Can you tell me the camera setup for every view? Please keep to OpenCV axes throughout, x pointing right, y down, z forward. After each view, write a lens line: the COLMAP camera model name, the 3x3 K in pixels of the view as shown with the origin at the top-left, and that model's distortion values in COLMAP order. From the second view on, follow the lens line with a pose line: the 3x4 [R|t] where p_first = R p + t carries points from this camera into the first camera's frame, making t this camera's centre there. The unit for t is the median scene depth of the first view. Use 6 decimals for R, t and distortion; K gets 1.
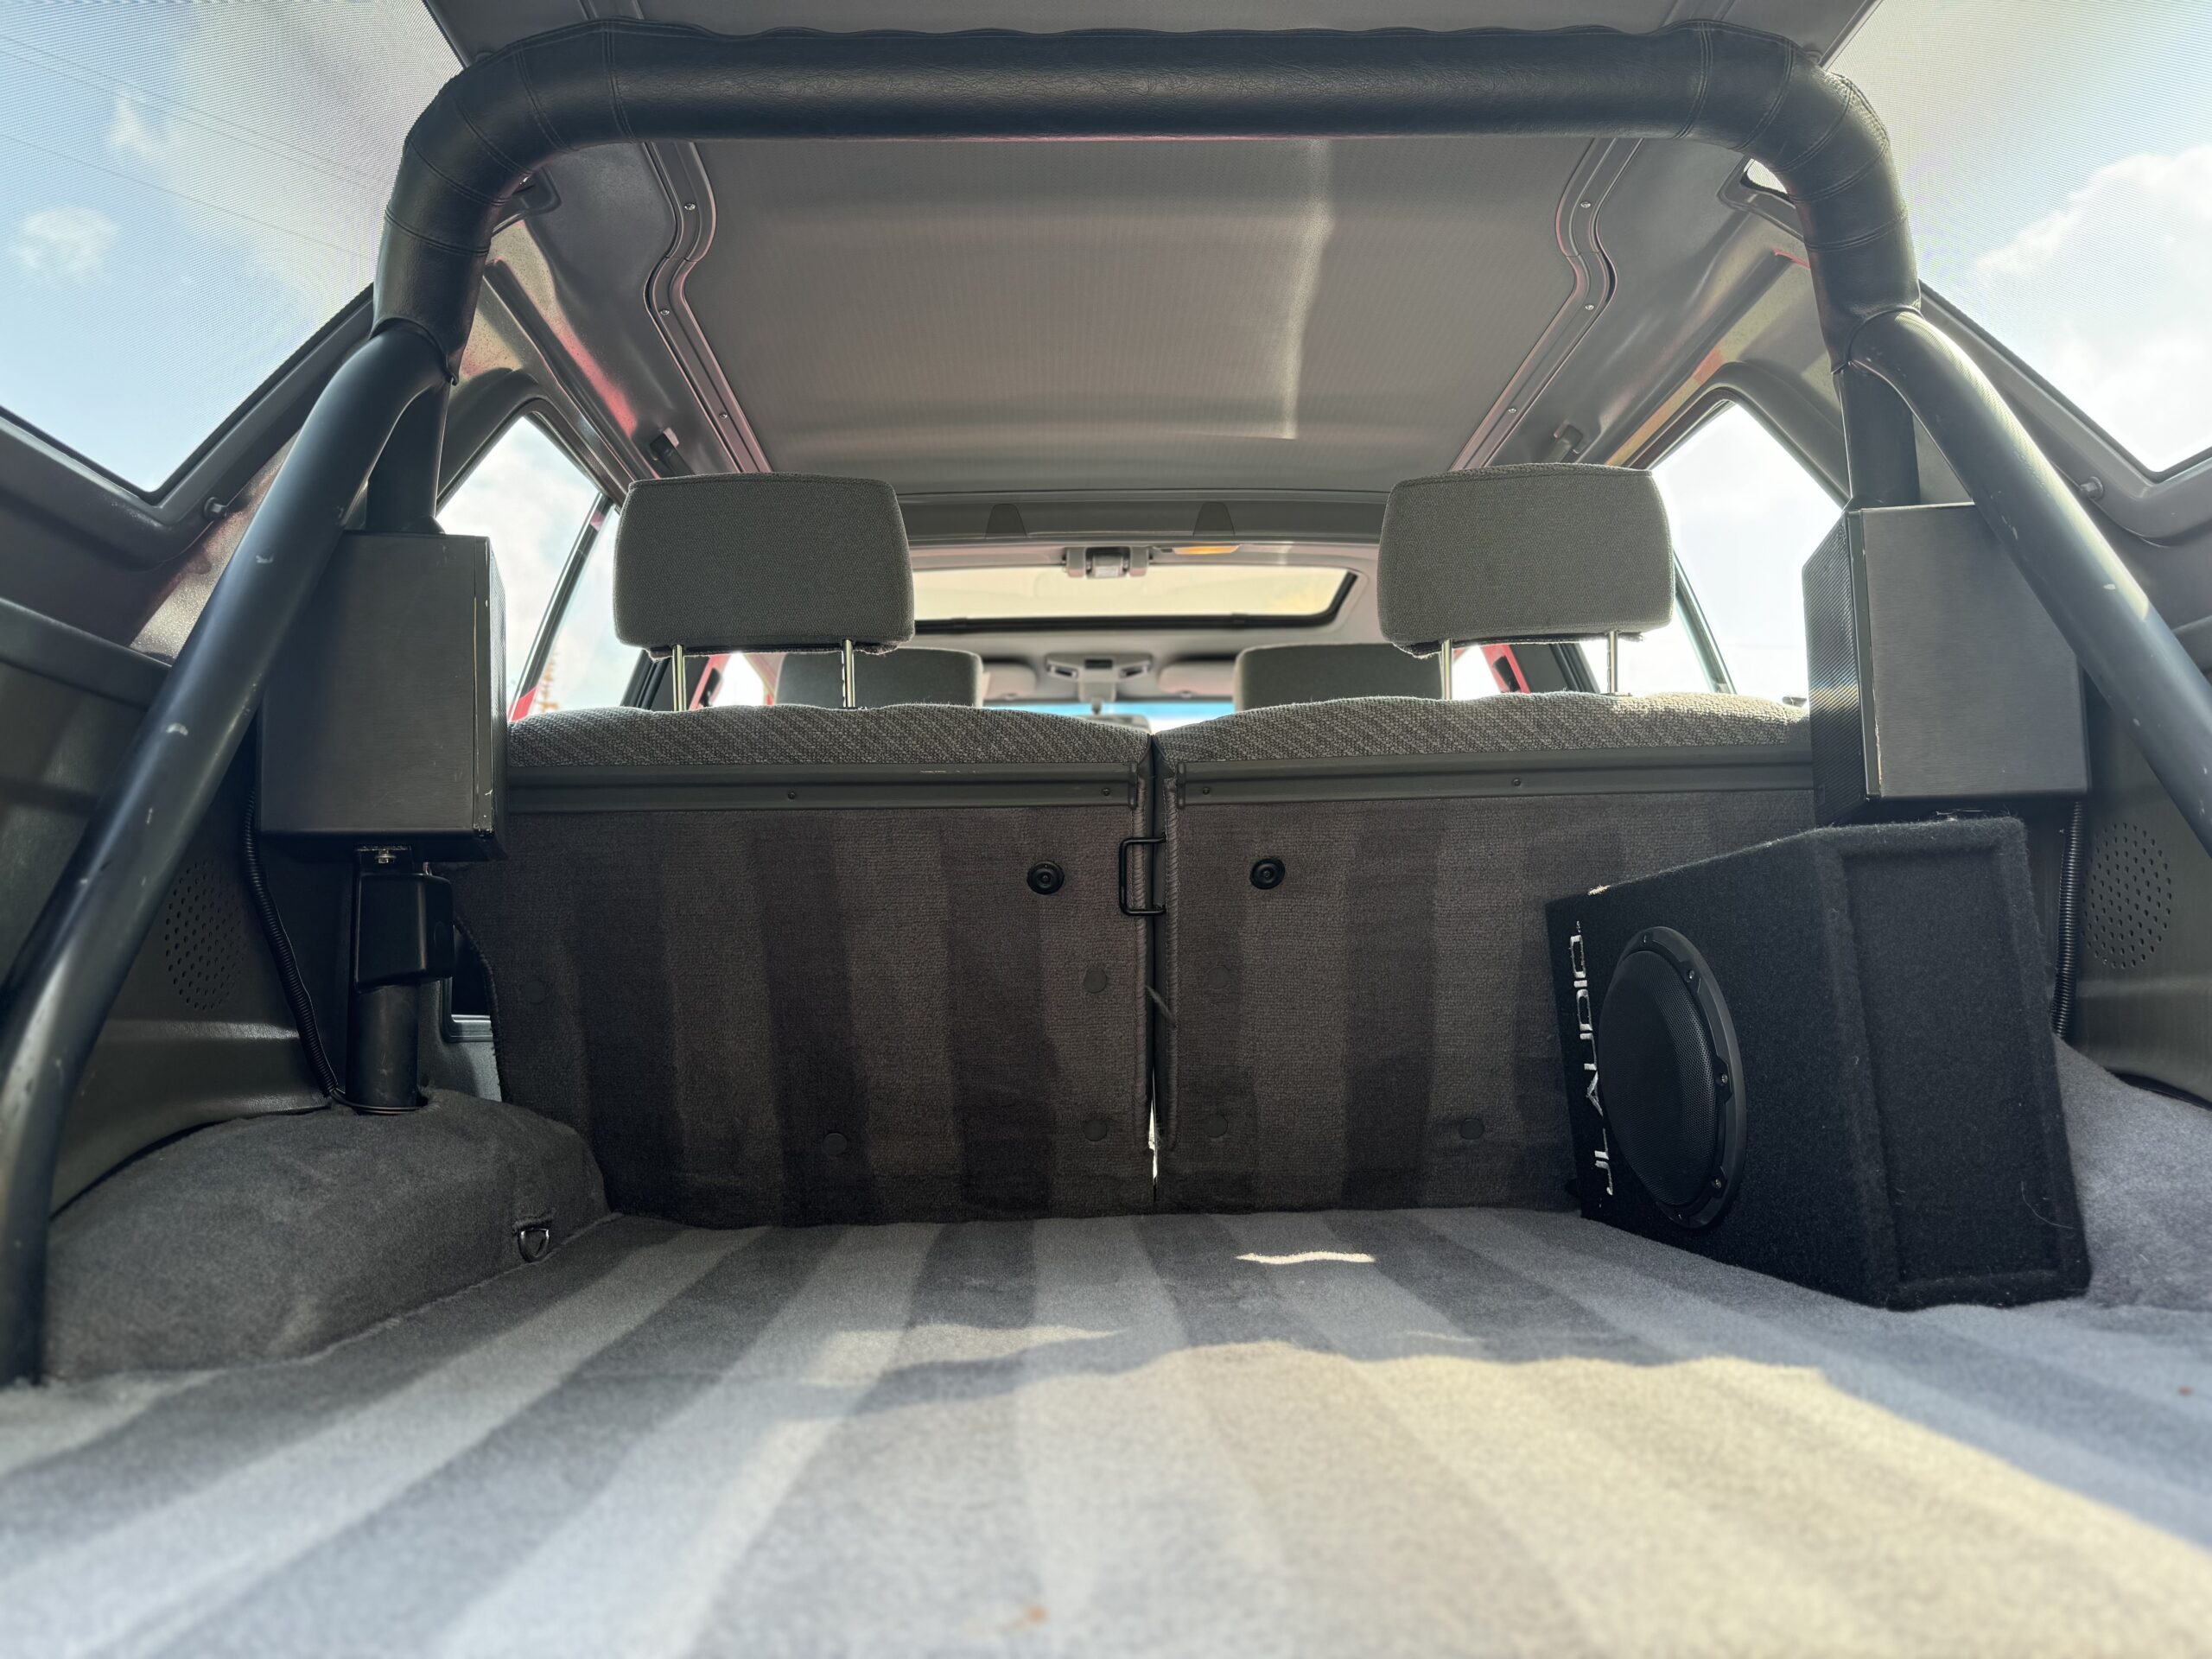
lens RADIAL K [[1563.1, 0, 1092.9], [0, 1563.1, 768.9], [0, 0, 1]] dist [0.020658, -0.027430]
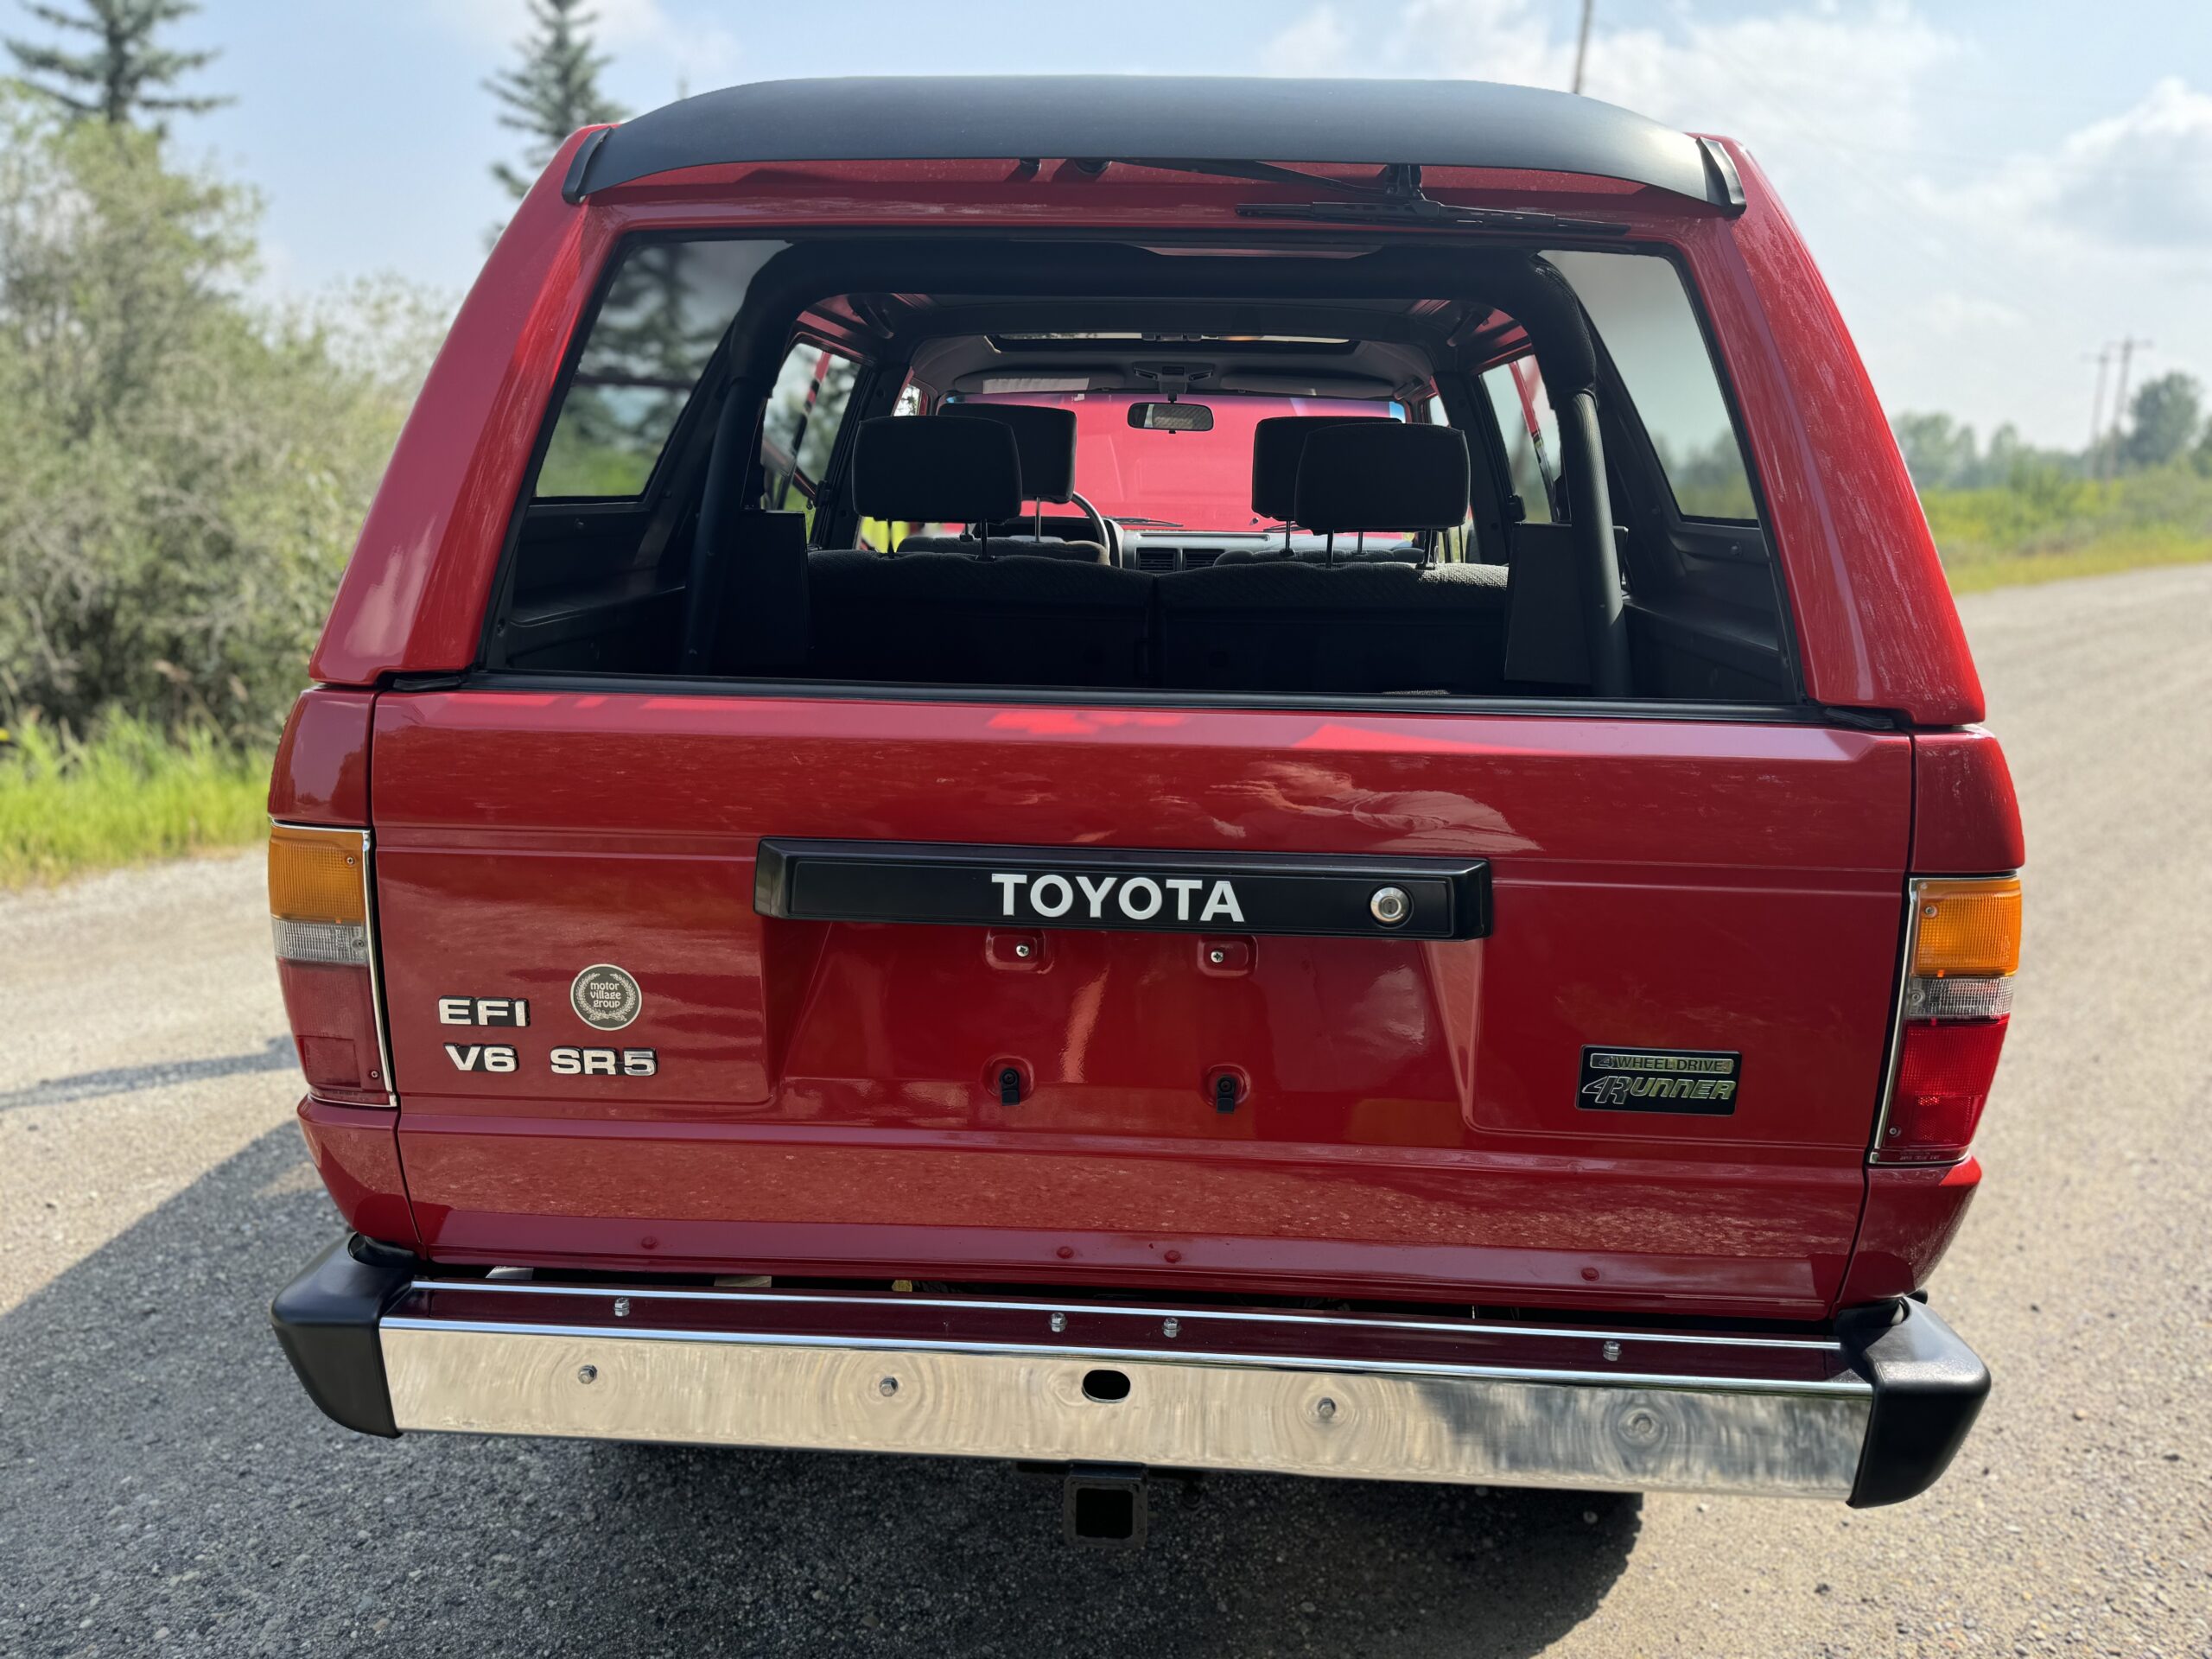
lens RADIAL K [[1563.1, 0, 1119.9], [0, 1563.1, 835.9], [0, 0, 1]] dist [0.020658, -0.027430]
pose [[0.996820, 0.055020, -0.057651, 0.111003], [-0.028055, 0.919393, 0.392339, -0.439740], [0.074591, -0.389473, 0.918012, -0.714875]]
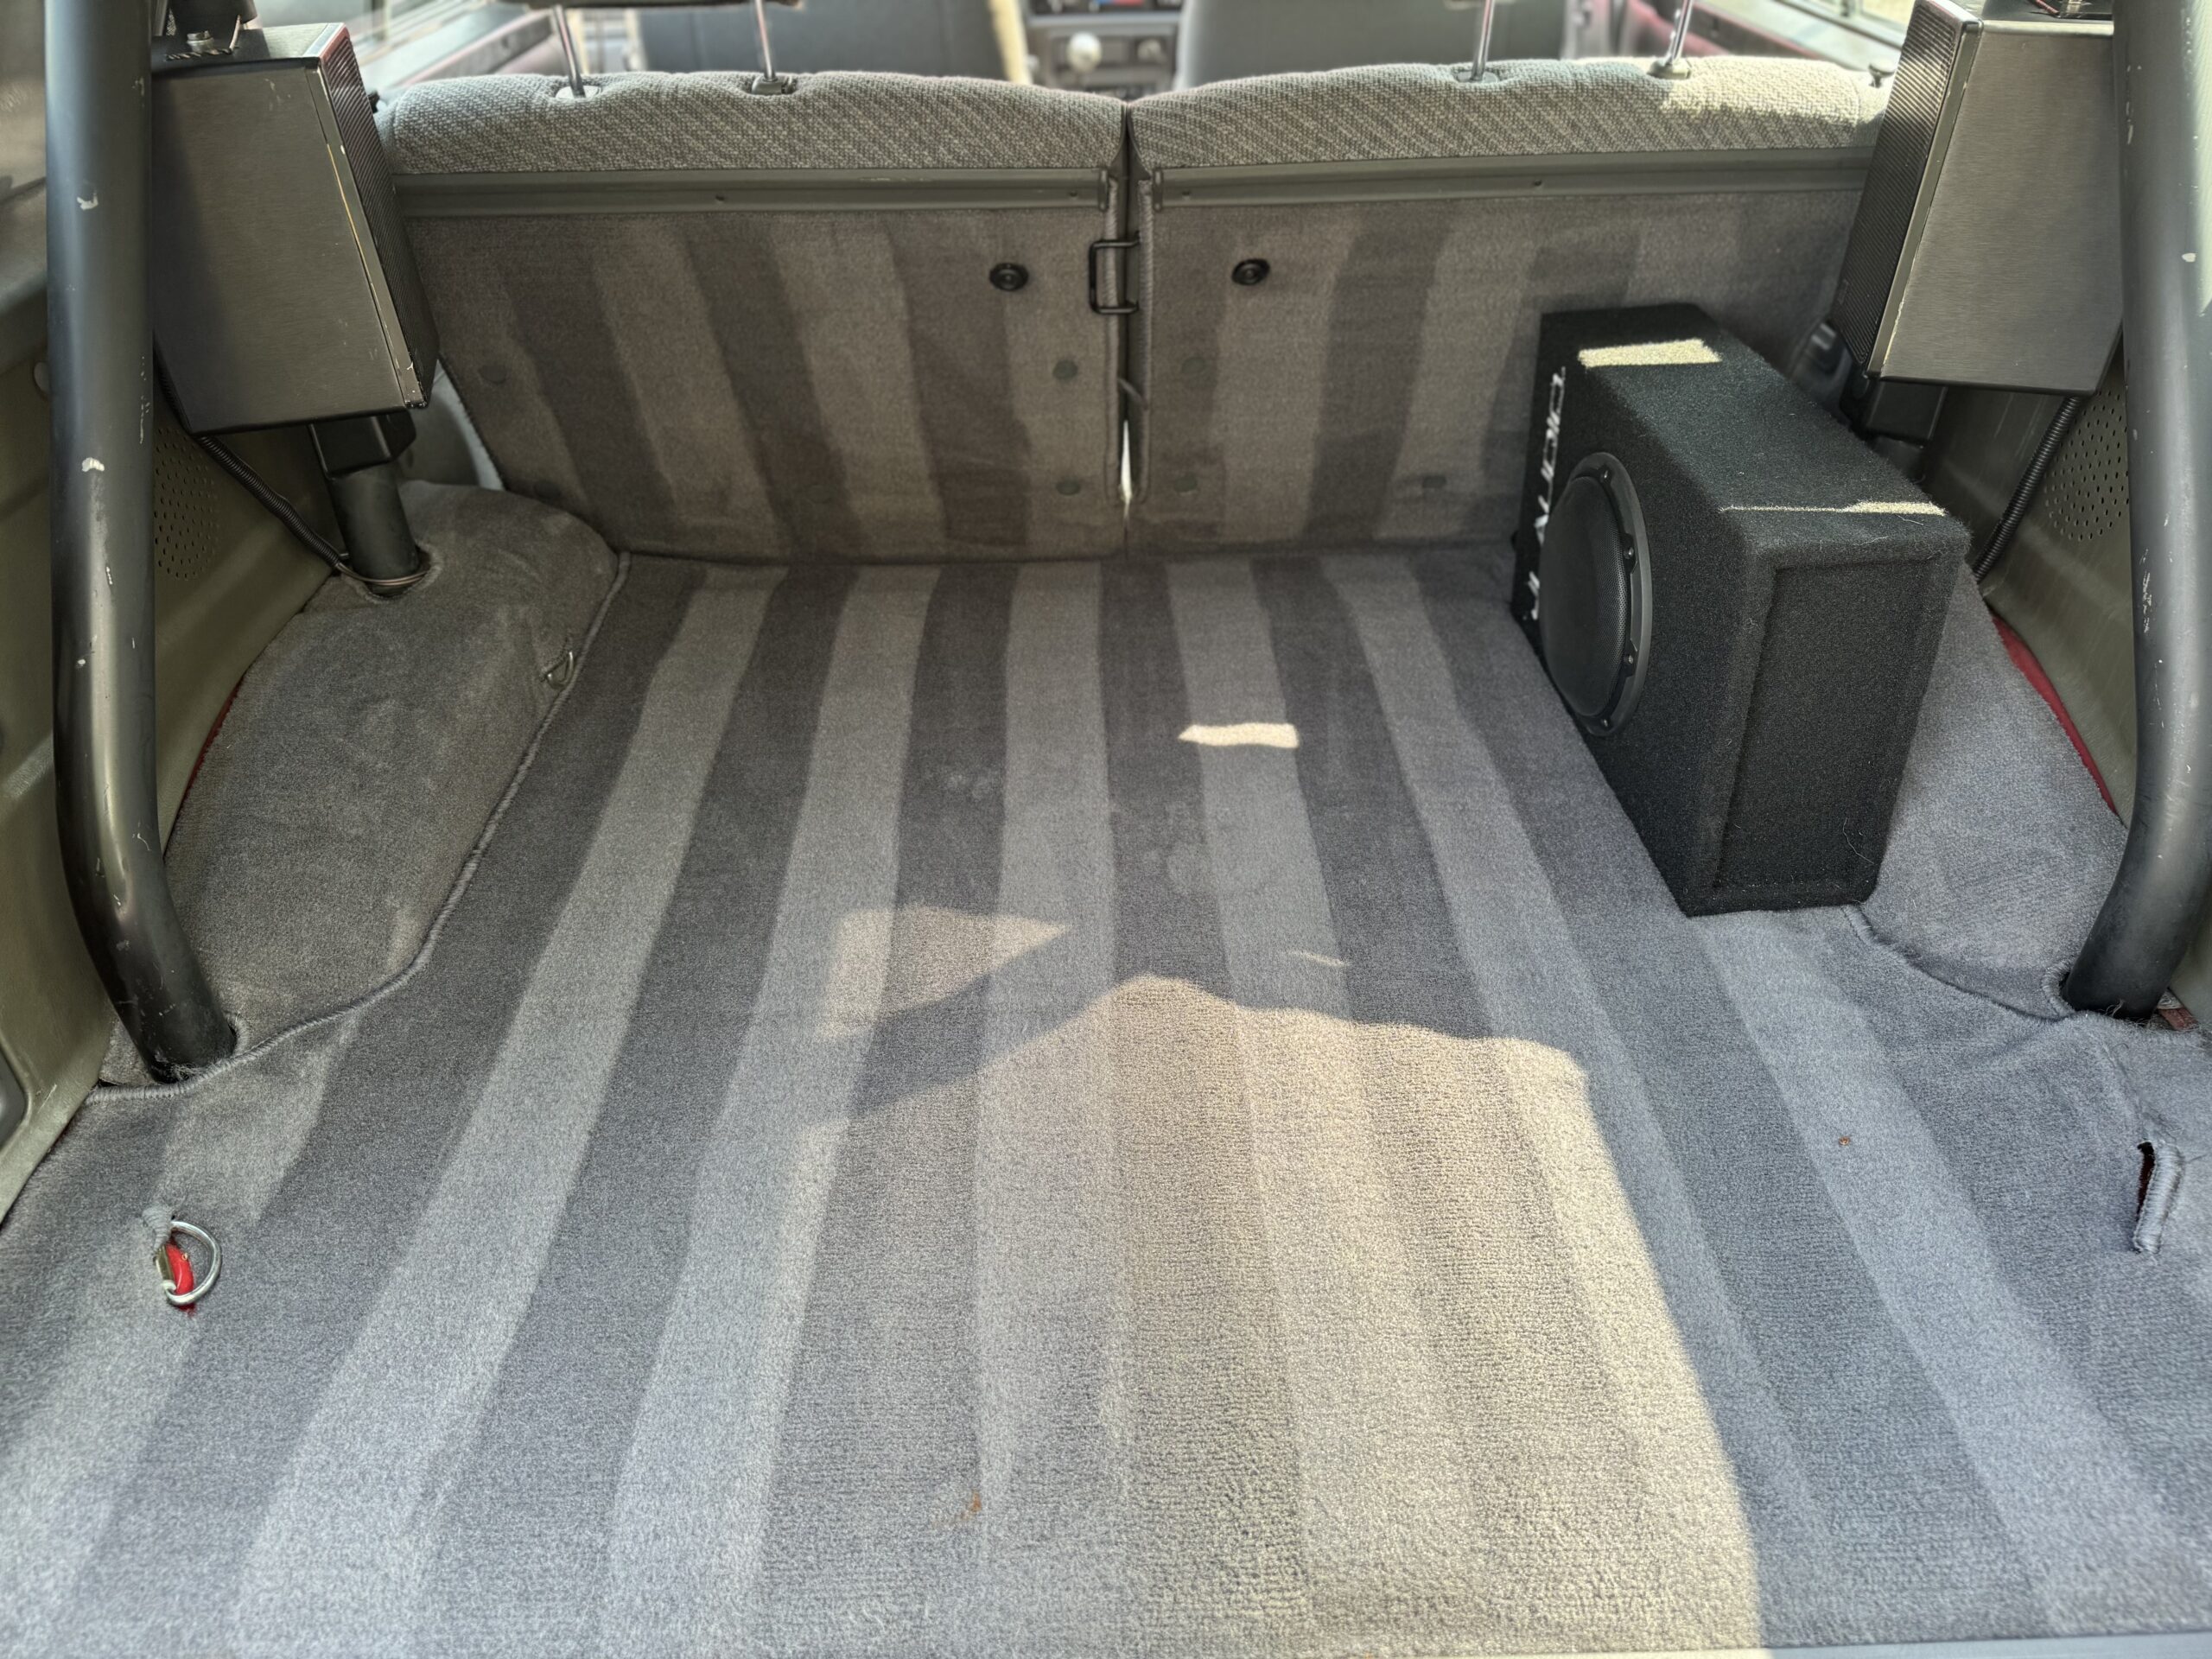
lens RADIAL K [[1563.1, 0, 1103.8], [0, 1563.1, 847.9], [0, 0, 1]] dist [0.020658, -0.027430]
pose [[0.999956, 0.009137, -0.002105, 0.030465], [-0.004880, 0.698871, 0.715231, -0.355663], [0.008006, -0.715190, 0.698885, 0.111901]]
